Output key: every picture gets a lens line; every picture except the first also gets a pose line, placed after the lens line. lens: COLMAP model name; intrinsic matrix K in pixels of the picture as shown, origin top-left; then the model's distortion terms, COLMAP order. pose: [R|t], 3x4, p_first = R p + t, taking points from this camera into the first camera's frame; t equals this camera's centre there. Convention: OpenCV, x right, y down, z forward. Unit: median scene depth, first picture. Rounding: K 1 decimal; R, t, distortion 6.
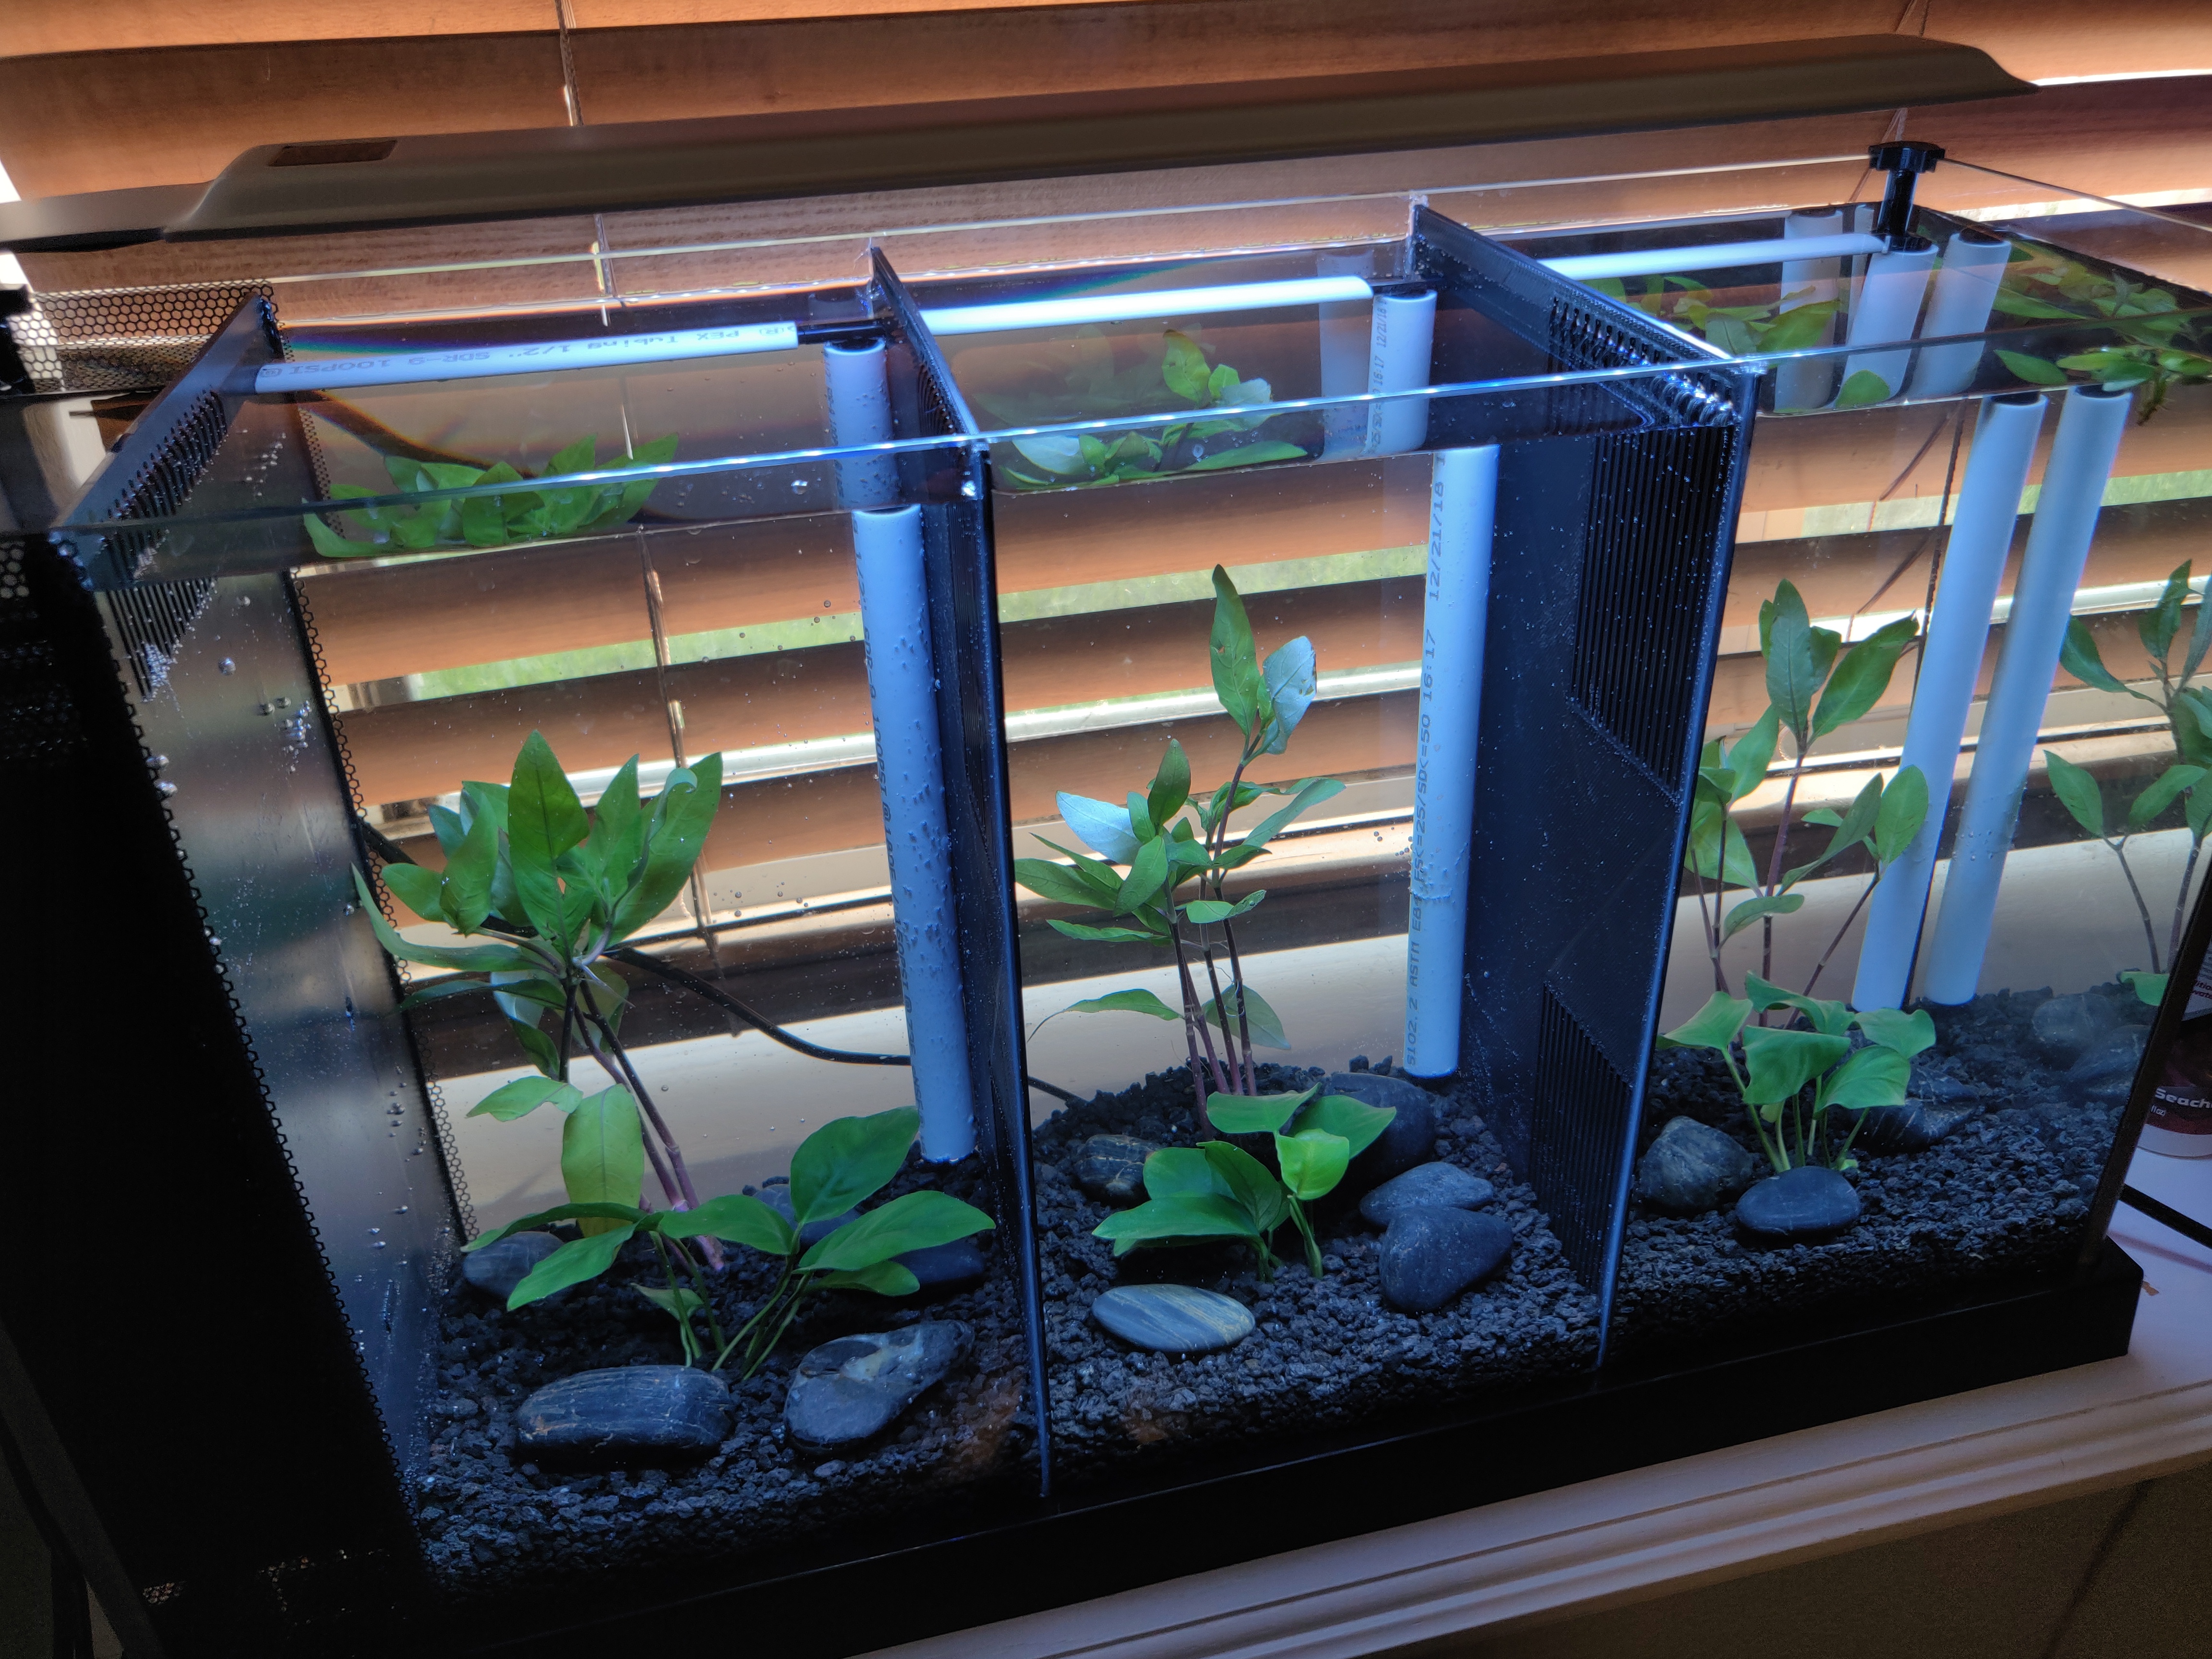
lens RADIAL K [[1841.6, 0, 1108.6], [0, 1841.6, 892.1], [0, 0, 1]] dist [-0.012435, 0.016824]
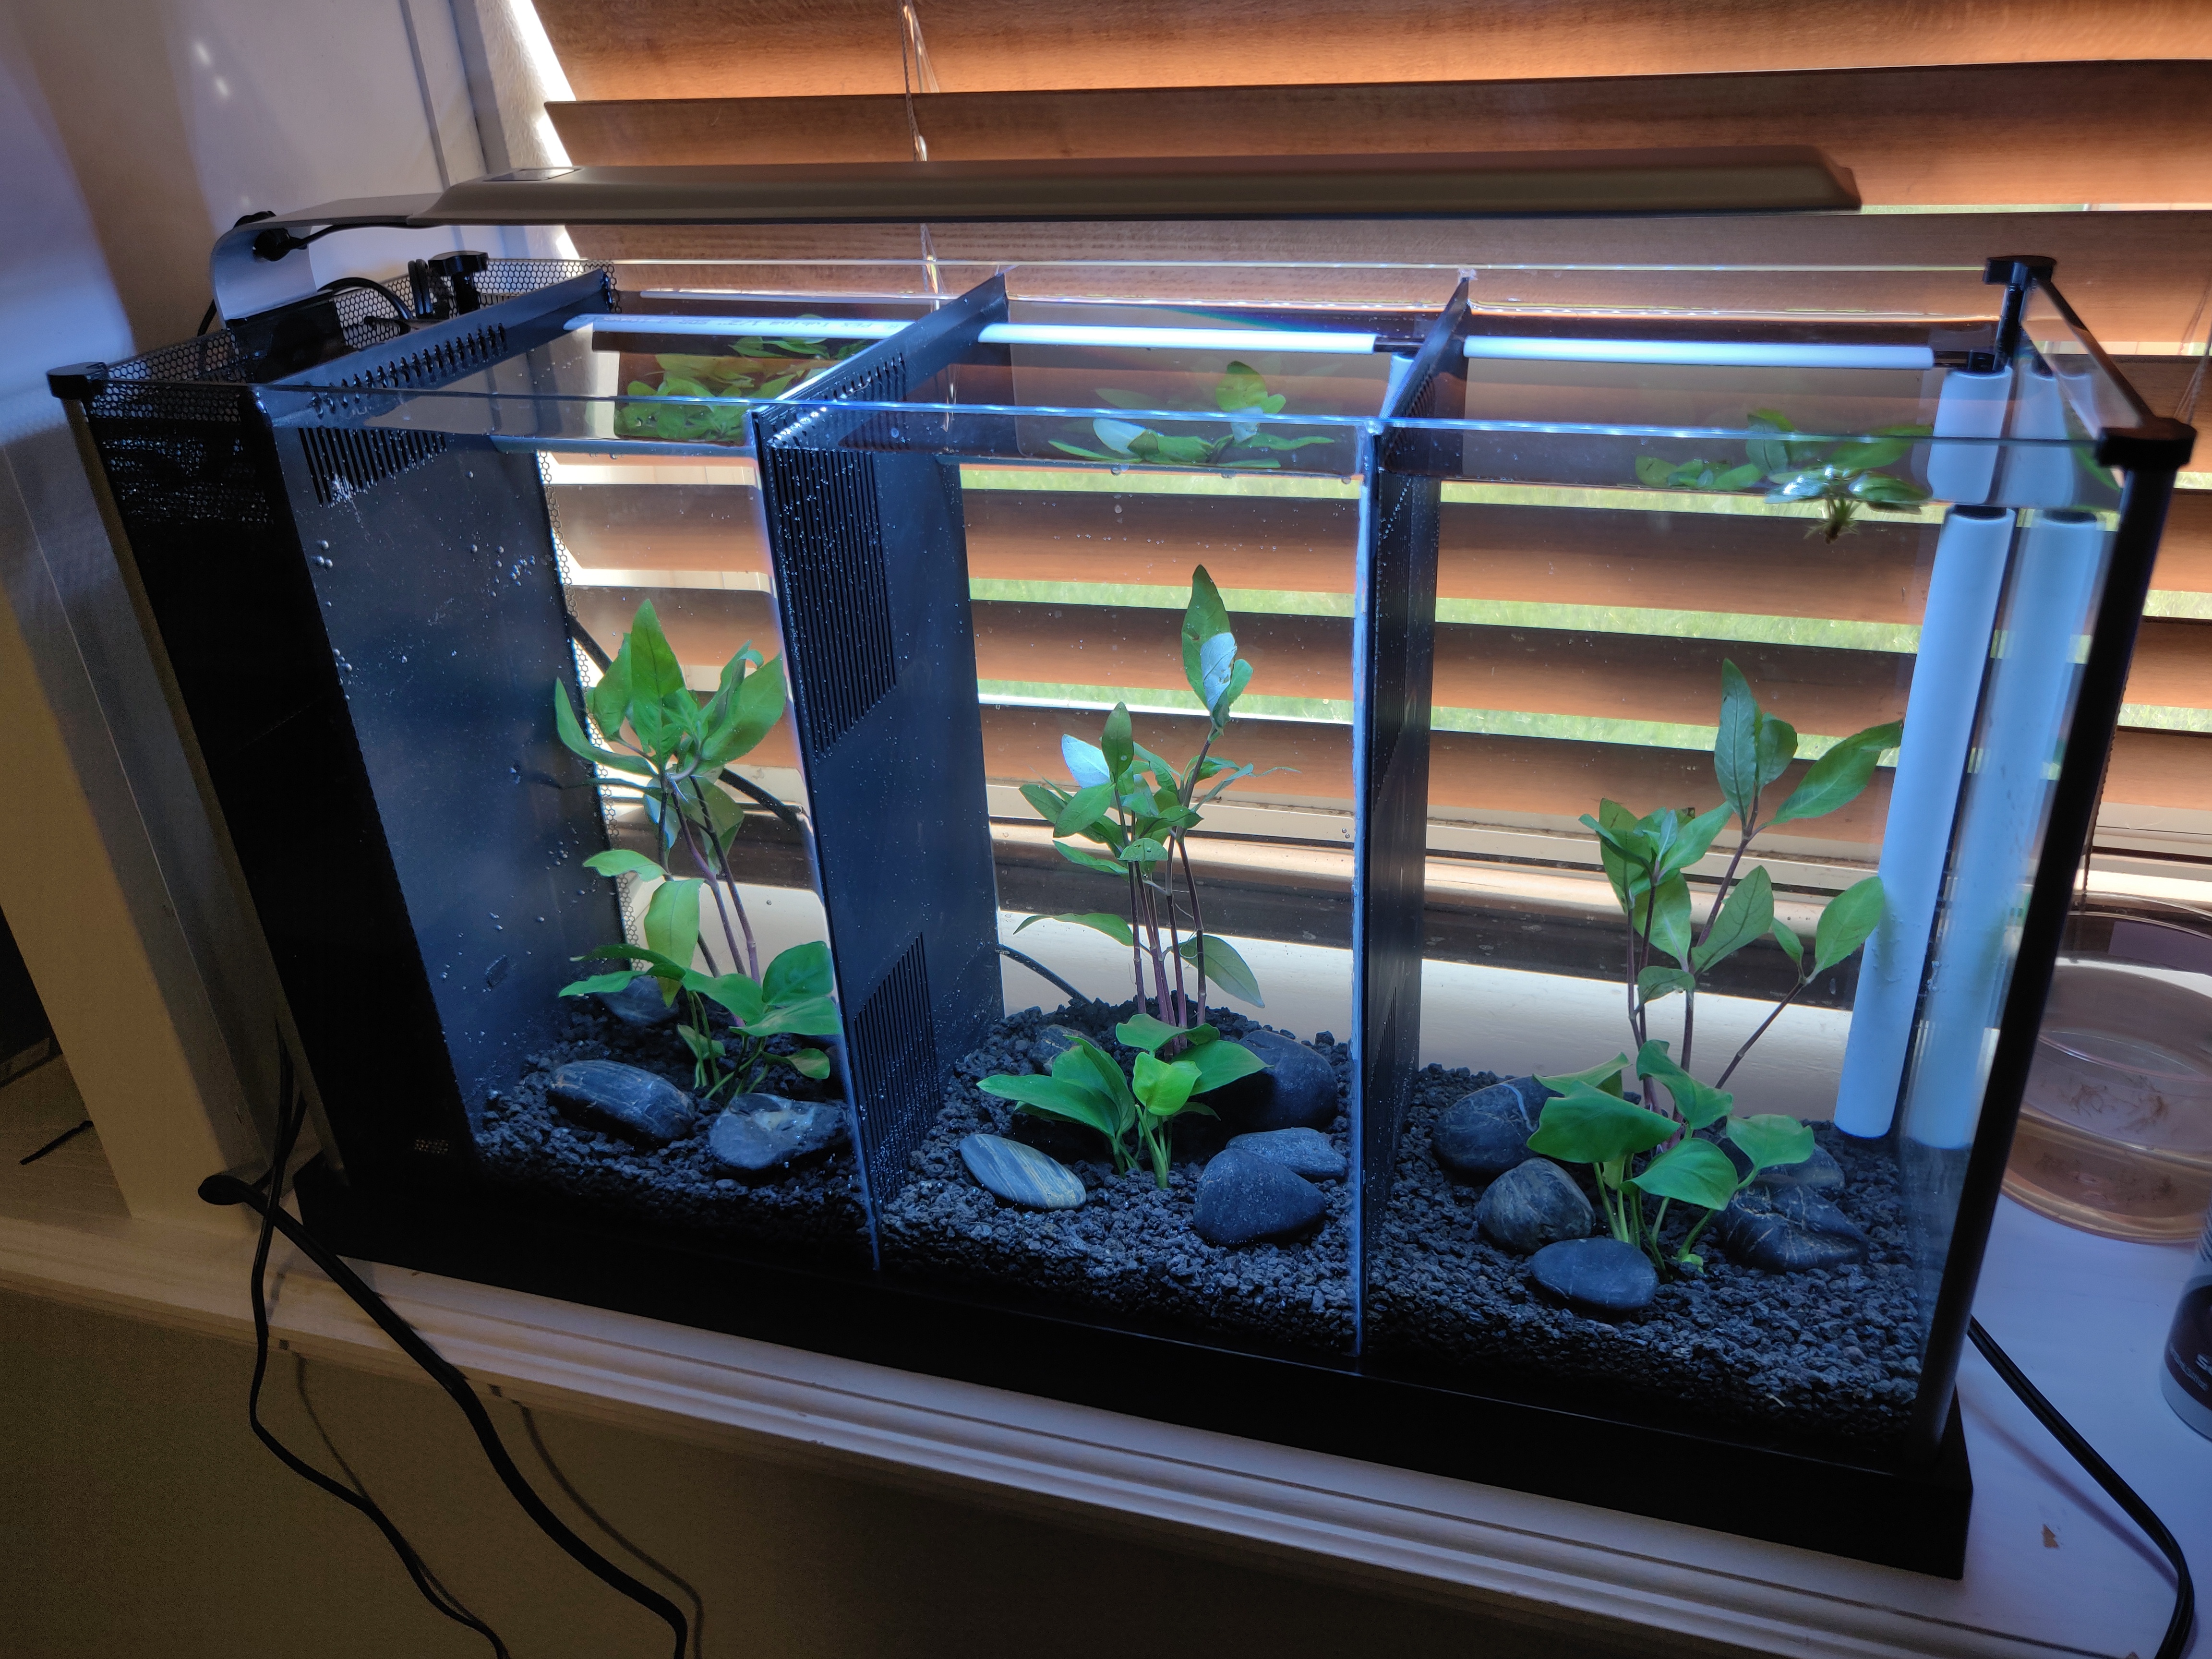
lens RADIAL K [[1717.3, 0, 1134.7], [0, 1717.3, 828.6], [0, 0, 1]] dist [-0.001906, -0.012638]
pose [[0.852504, 0.232722, -0.468056, 0.559577], [-0.239827, 0.969755, 0.045358, -0.054617], [0.464456, 0.073584, 0.882534, 0.027397]]
